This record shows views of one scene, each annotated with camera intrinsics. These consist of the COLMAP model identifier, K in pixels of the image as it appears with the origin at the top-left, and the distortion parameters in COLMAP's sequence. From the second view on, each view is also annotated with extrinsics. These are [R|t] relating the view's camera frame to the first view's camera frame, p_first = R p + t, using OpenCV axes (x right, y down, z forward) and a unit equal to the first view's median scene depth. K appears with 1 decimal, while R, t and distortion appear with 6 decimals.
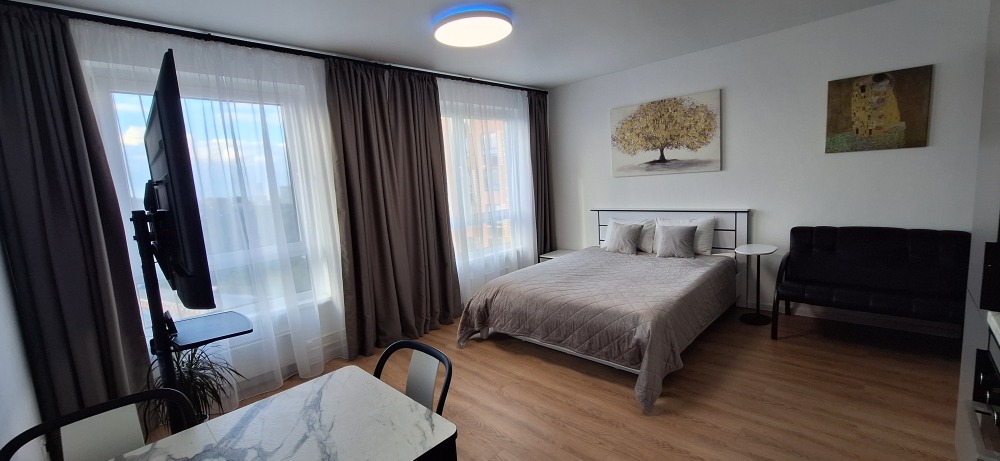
lens RADIAL K [[397.5, 0, 505.2], [0, 397.5, 230.7], [0, 0, 1]] dist [-0.004583, 0.001389]
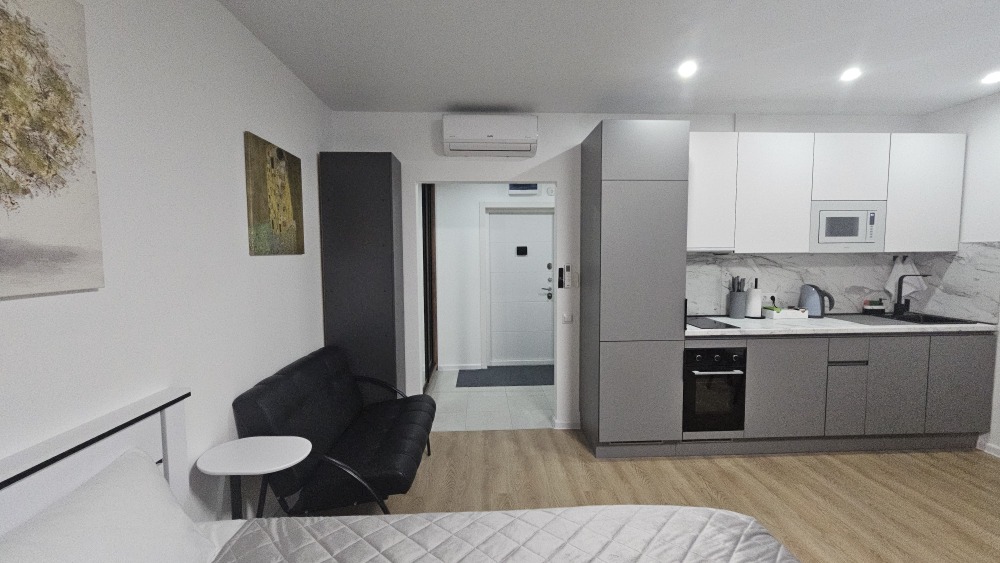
lens RADIAL K [[410.3, 0, 502.6], [0, 410.3, 281.0], [0, 0, 1]] dist [-0.000371, 0.000915]
pose [[-0.723973, 0.020091, 0.689536, 0.118216], [0.136828, 0.983898, 0.114993, -0.149604], [-0.676122, 0.177599, -0.715064, 1.009410]]
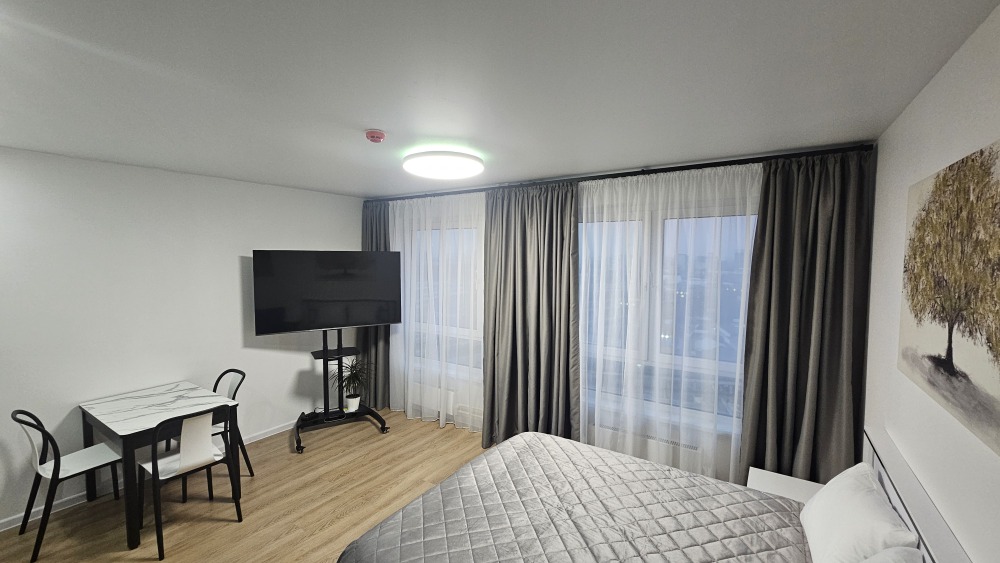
lens RADIAL K [[410.3, 0, 501.7], [0, 410.3, 282.0], [0, 0, 1]] dist [-0.000371, 0.000915]
pose [[0.172073, 0.124160, -0.977228, 0.677430], [-0.135775, 0.985546, 0.101309, -0.241264], [0.975682, 0.115251, 0.186444, 0.673471]]
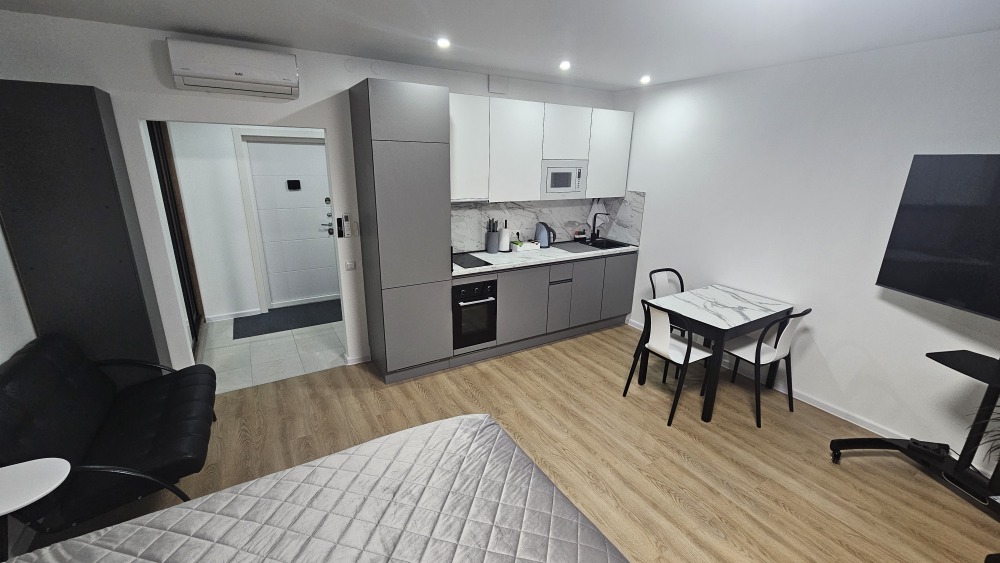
lens RADIAL K [[410.3, 0, 501.6], [0, 410.3, 280.3], [0, 0, 1]] dist [-0.000371, 0.000915]
pose [[-0.965759, -0.031590, 0.257510, 0.058279], [0.071958, 0.921003, 0.382852, -0.246389], [-0.249262, 0.388273, -0.887194, 1.049081]]
